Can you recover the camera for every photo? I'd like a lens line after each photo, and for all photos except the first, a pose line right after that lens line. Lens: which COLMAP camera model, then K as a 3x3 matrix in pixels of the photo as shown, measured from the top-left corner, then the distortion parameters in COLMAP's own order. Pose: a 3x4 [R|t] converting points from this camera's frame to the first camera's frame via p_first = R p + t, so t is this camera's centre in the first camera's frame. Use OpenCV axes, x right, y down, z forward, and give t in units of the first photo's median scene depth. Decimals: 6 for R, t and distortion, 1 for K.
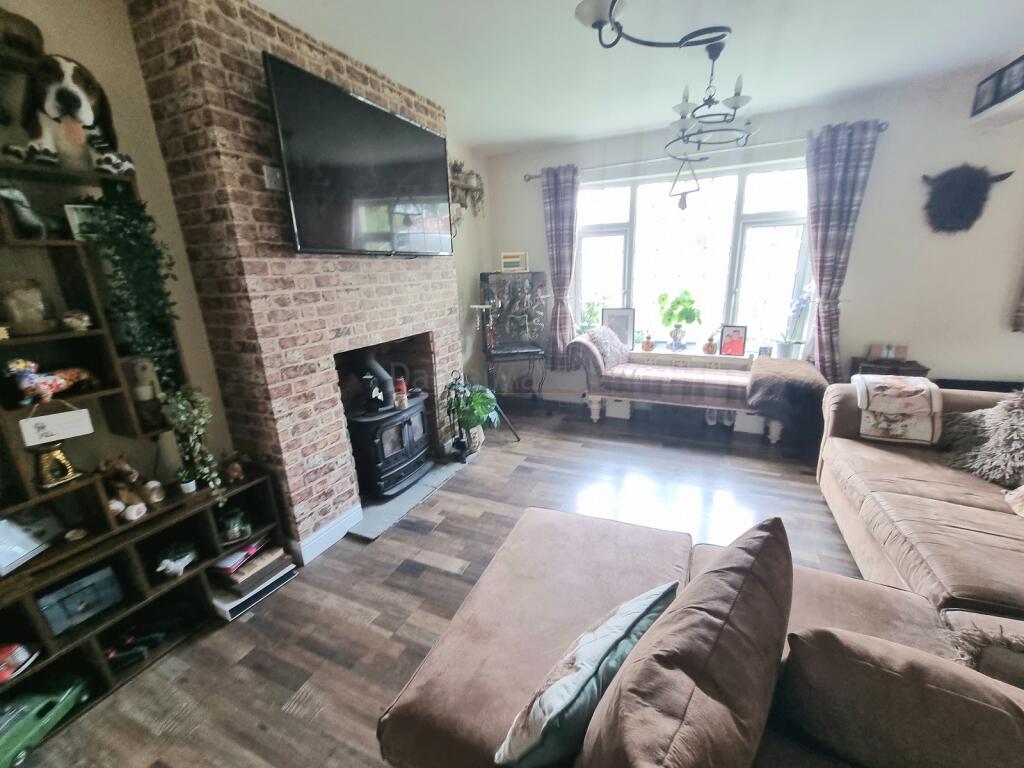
lens RADIAL K [[420.0, 0, 517.7], [0, 420.0, 396.3], [0, 0, 1]] dist [0.001139, -0.003754]
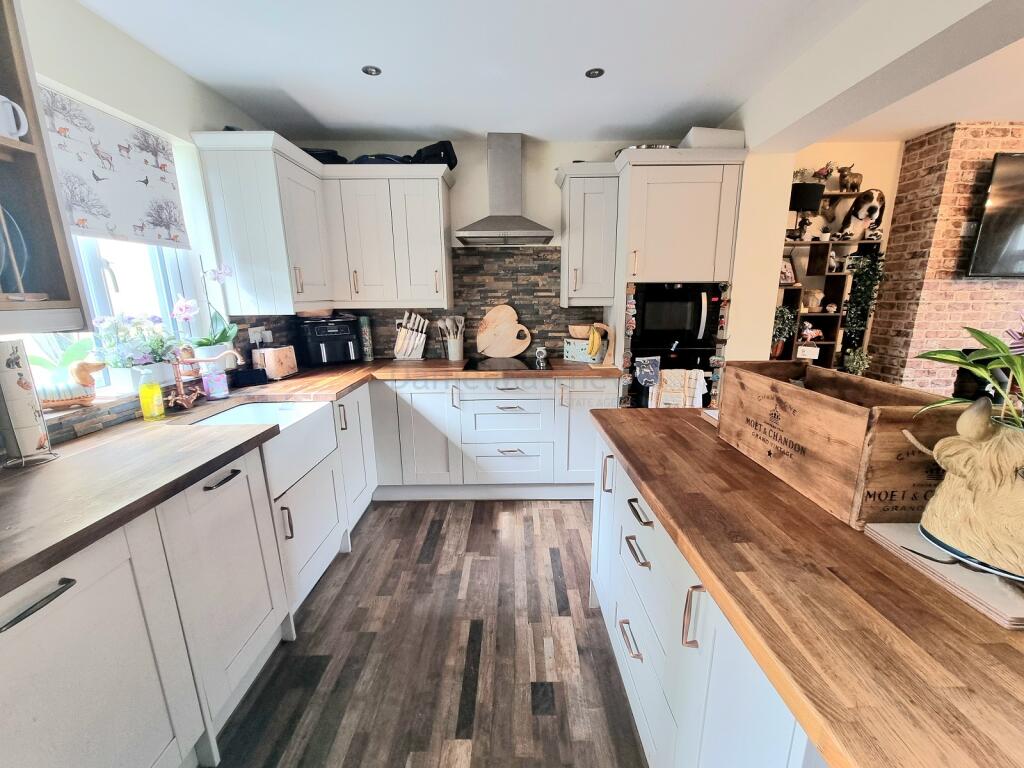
lens RADIAL K [[420.0, 0, 517.7], [0, 420.0, 396.3], [0, 0, 1]] dist [0.001139, -0.003754]
pose [[0.404630, 0.242844, -0.881647, 0.148656], [-0.274386, 0.951915, 0.136270, 0.181220], [0.872346, 0.186772, 0.451806, -0.594268]]
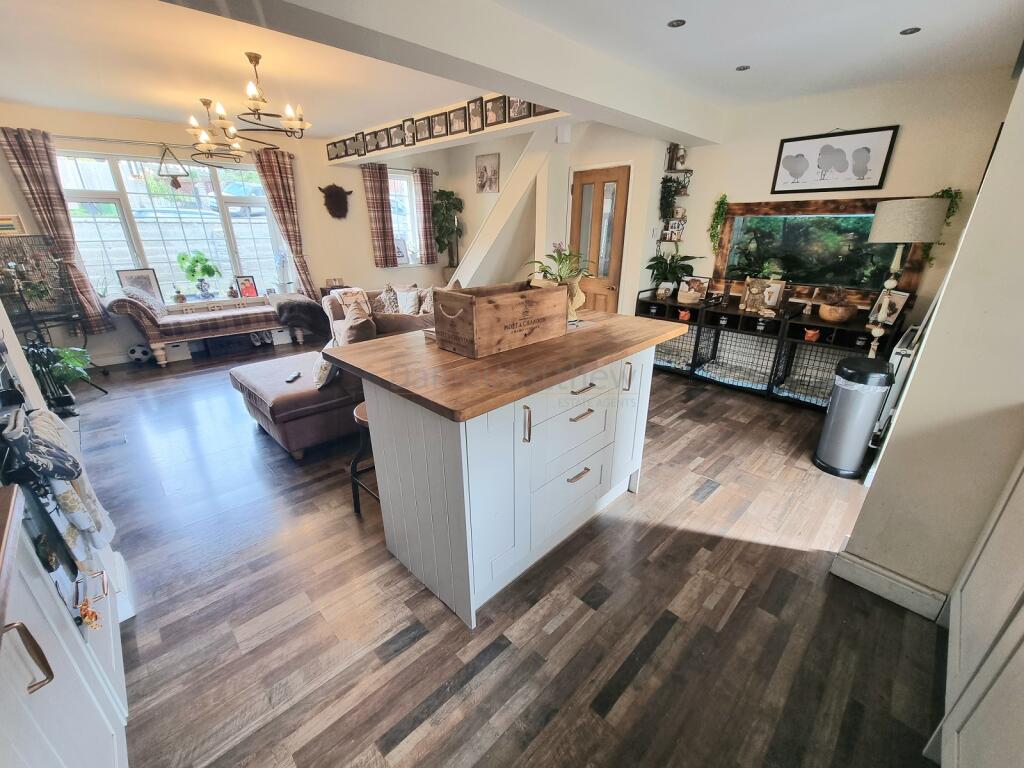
lens RADIAL K [[420.0, 0, 517.7], [0, 420.0, 396.3], [0, 0, 1]] dist [0.001139, -0.003754]
pose [[0.372308, -0.314296, 0.873272, -0.627297], [0.257991, 0.938879, 0.227917, 0.159157], [-0.891531, 0.140441, 0.430638, -0.473963]]
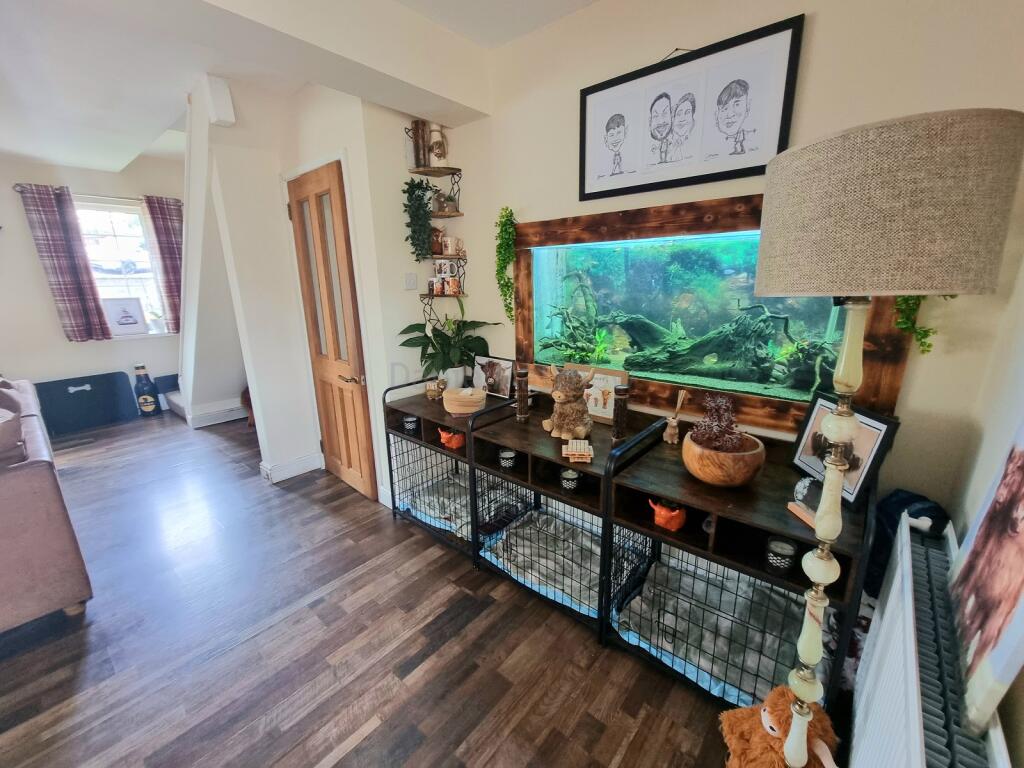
lens RADIAL K [[420.0, 0, 517.7], [0, 420.0, 396.3], [0, 0, 1]] dist [0.001139, -0.003754]
pose [[0.285013, -0.223994, 0.931984, 0.257317], [0.283358, 0.948545, 0.141320, 0.231067], [-0.915683, 0.223807, 0.333818, -0.747322]]
